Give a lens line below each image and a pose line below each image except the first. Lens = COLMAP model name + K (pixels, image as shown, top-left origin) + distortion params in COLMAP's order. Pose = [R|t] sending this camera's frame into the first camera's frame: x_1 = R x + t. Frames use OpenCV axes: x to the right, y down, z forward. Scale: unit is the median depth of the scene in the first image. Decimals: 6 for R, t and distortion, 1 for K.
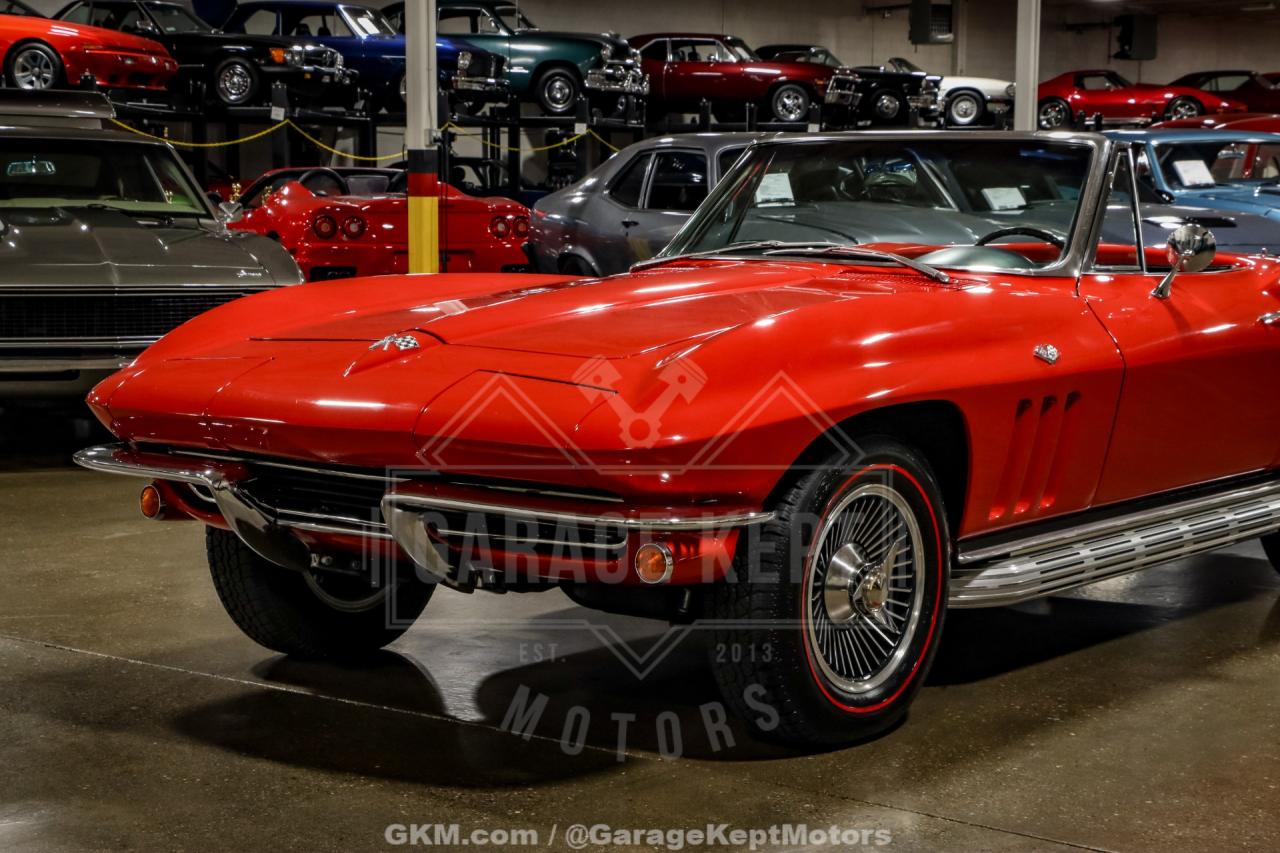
lens RADIAL K [[2583.7, 0, 640.0], [0, 2583.7, 426.5], [0, 0, 1]] dist [0.252574, 0.775184]
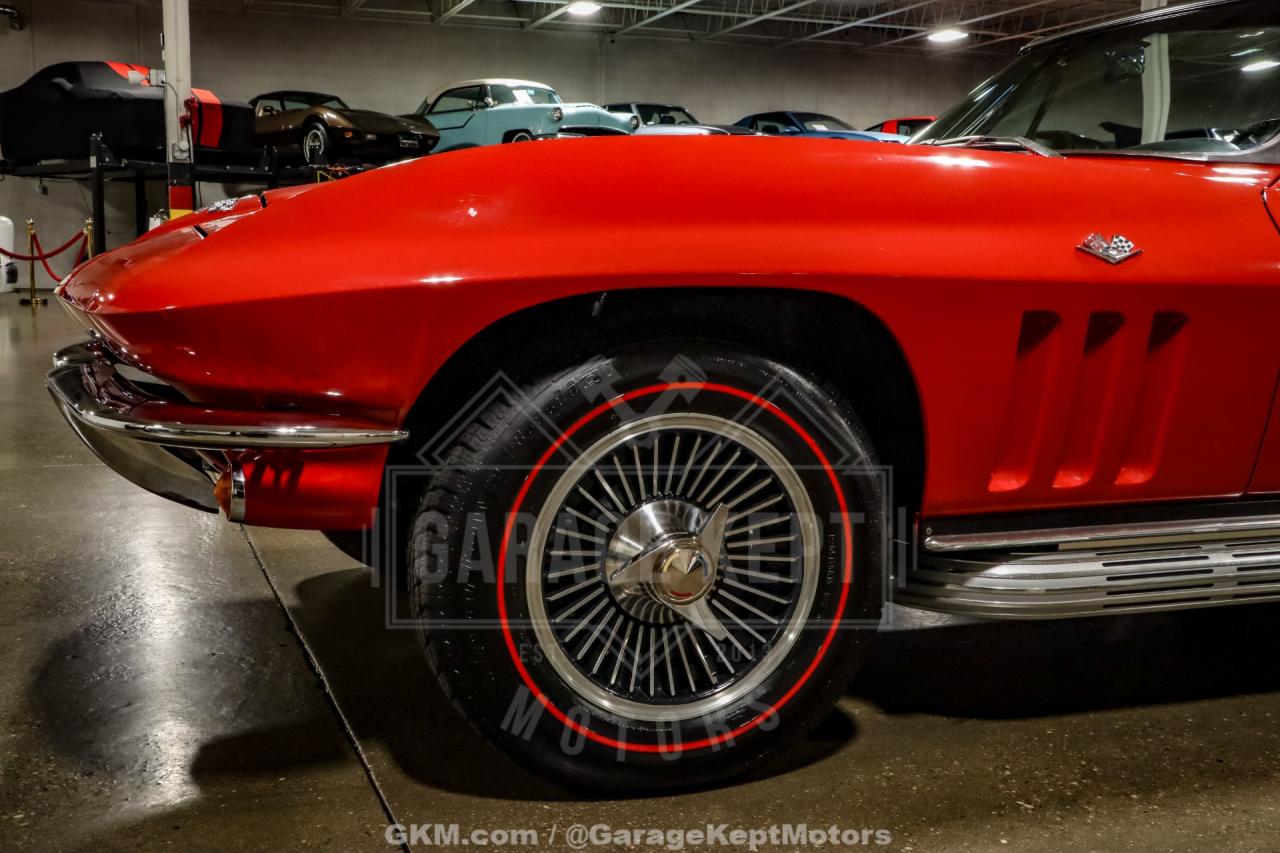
lens RADIAL K [[1472.1, 0, 640.0], [0, 1472.1, 426.5], [0, 0, 1]] dist [-0.066307, 0.256129]
pose [[0.841911, 0.074924, -0.534389, 0.072033], [-0.072131, 0.997052, 0.026150, 0.004337], [0.534773, 0.016530, 0.844834, 0.174445]]
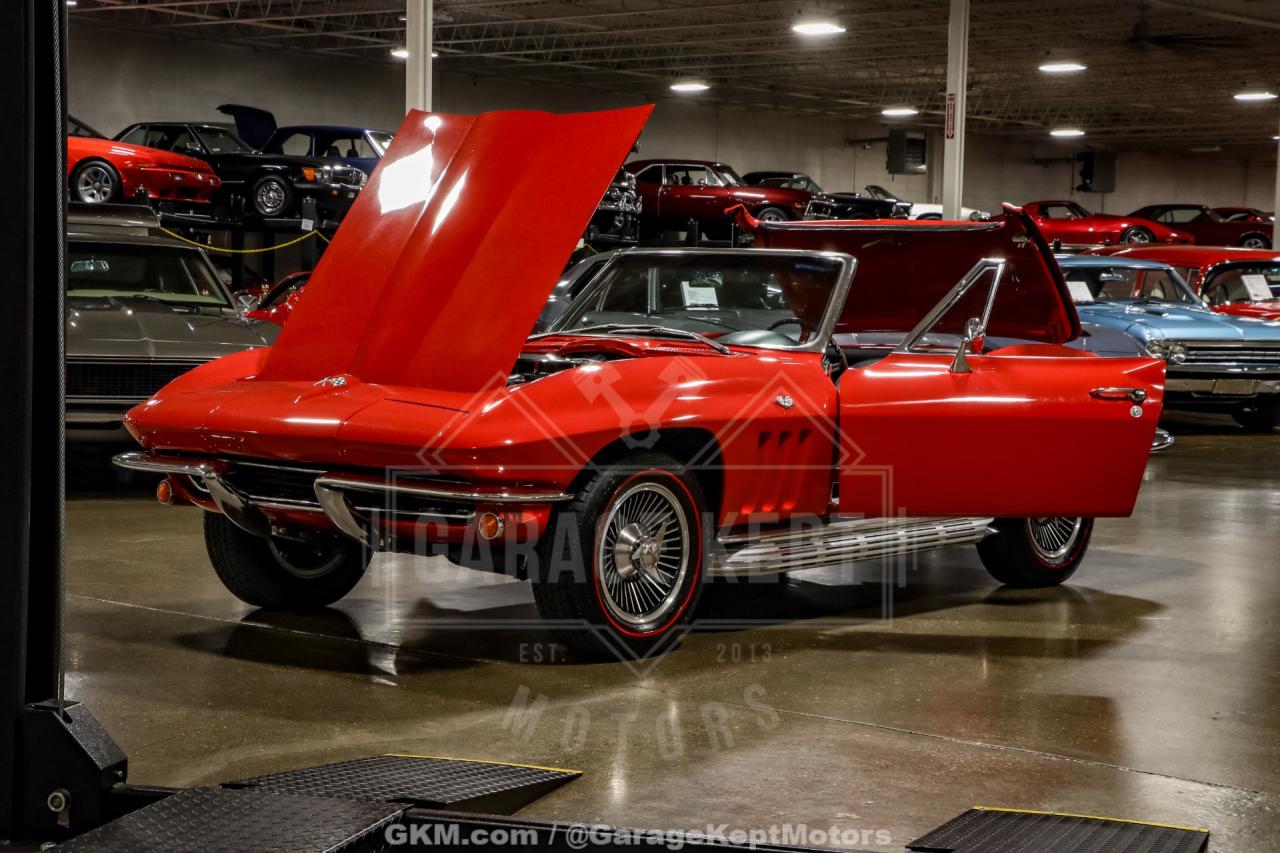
lens RADIAL K [[2583.7, 0, 640.0], [0, 2583.7, 426.5], [0, 0, 1]] dist [0.252574, 0.775184]
pose [[0.999616, 0.021100, -0.017976, 0.028357], [-0.021873, 0.998793, -0.043979, 0.014206], [0.017027, 0.044355, 0.998871, -0.123701]]
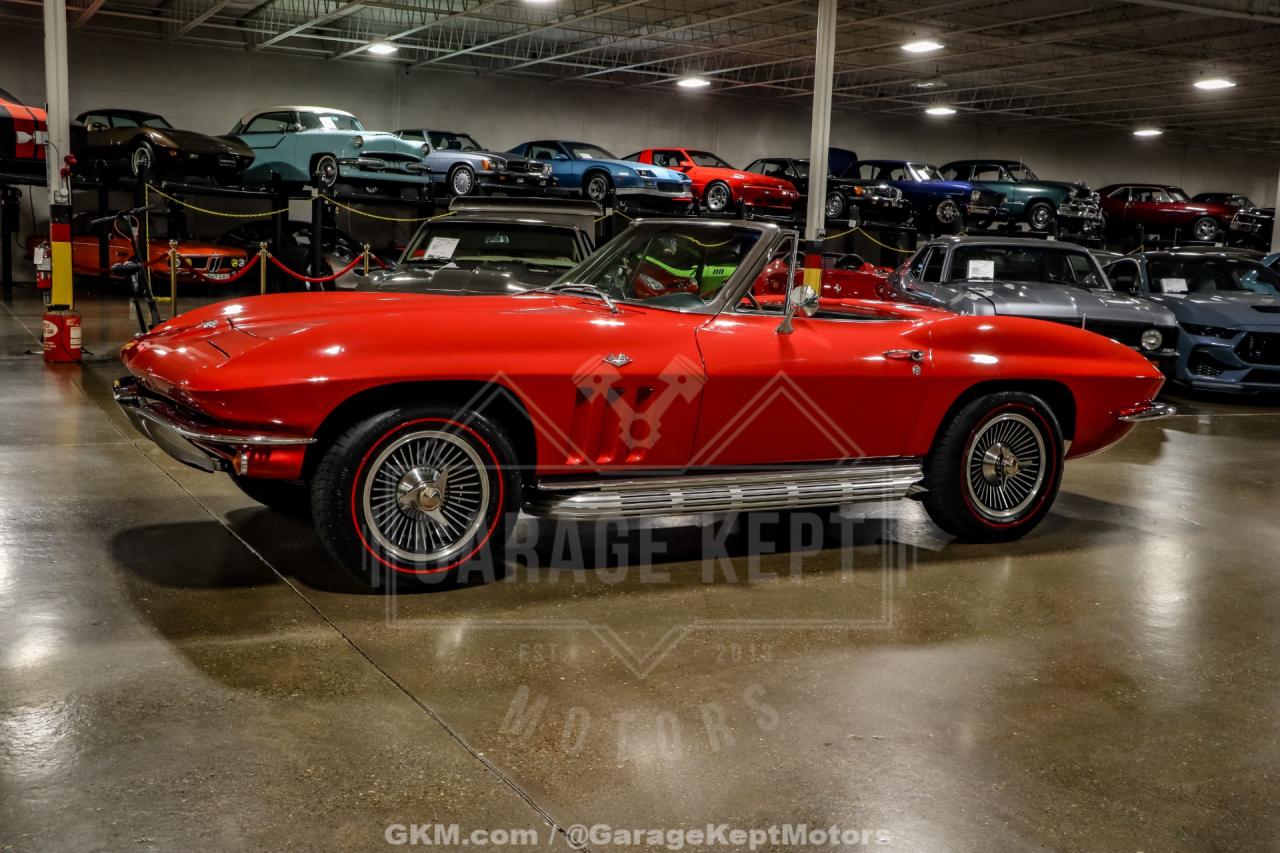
lens RADIAL K [[1472.1, 0, 640.0], [0, 1472.1, 426.5], [0, 0, 1]] dist [-0.066307, 0.256129]
pose [[0.907174, 0.090463, -0.410916, 0.148816], [-0.084995, 0.995880, 0.031600, -0.005154], [0.412082, 0.006259, 0.911125, 0.058753]]
